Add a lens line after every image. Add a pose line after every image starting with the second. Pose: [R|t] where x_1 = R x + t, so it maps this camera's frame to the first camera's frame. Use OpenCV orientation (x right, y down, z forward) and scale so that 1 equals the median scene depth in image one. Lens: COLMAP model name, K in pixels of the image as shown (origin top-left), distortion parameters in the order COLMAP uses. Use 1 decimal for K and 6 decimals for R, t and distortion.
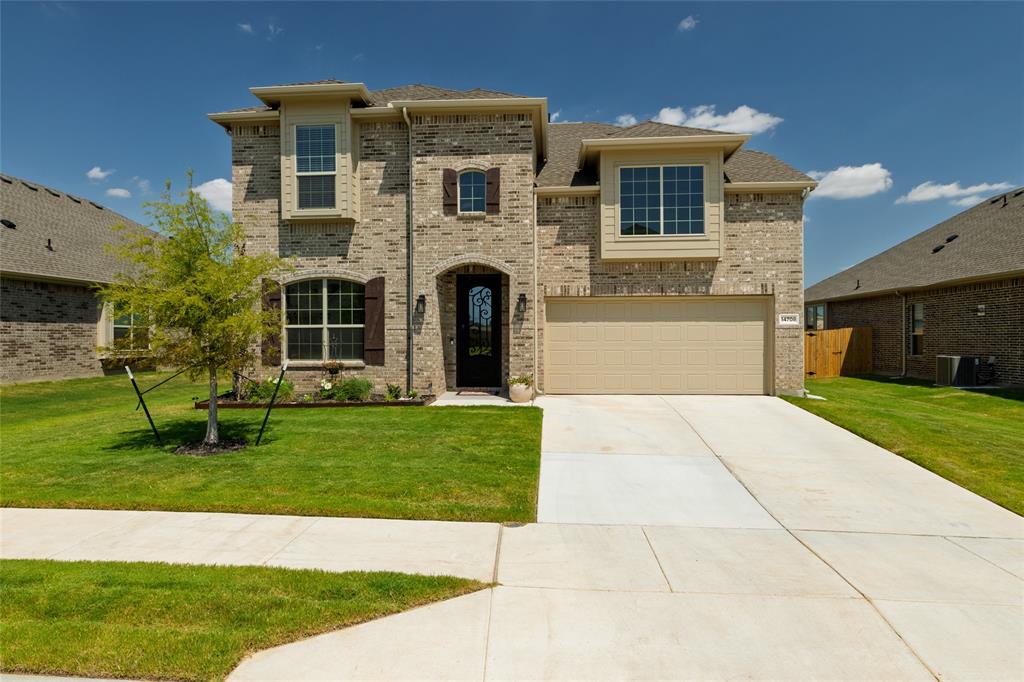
lens RADIAL K [[499.9, 0, 506.5], [0, 499.9, 338.7], [0, 0, 1]] dist [-0.000129, 0.000658]
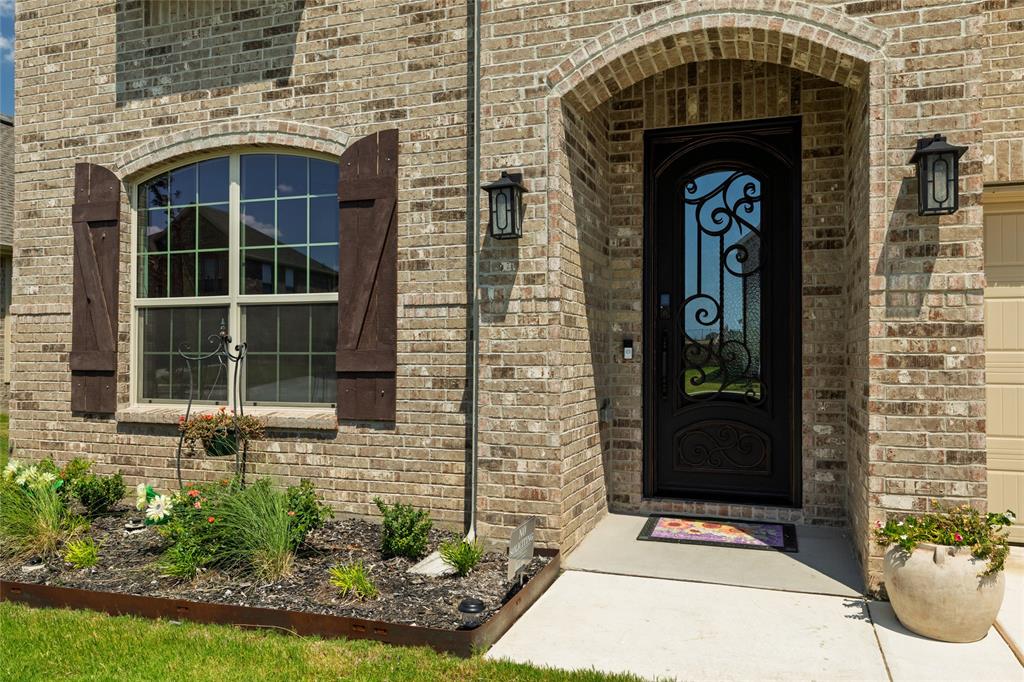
lens RADIAL K [[753.1, 0, 504.7], [0, 753.1, 343.7], [0, 0, 1]] dist [-0.007978, -0.002838]
pose [[0.957607, 0.001895, -0.288072, -0.053199], [-0.006063, 0.999889, -0.013577, 0.009456], [0.288014, 0.014748, 0.957513, 0.589990]]
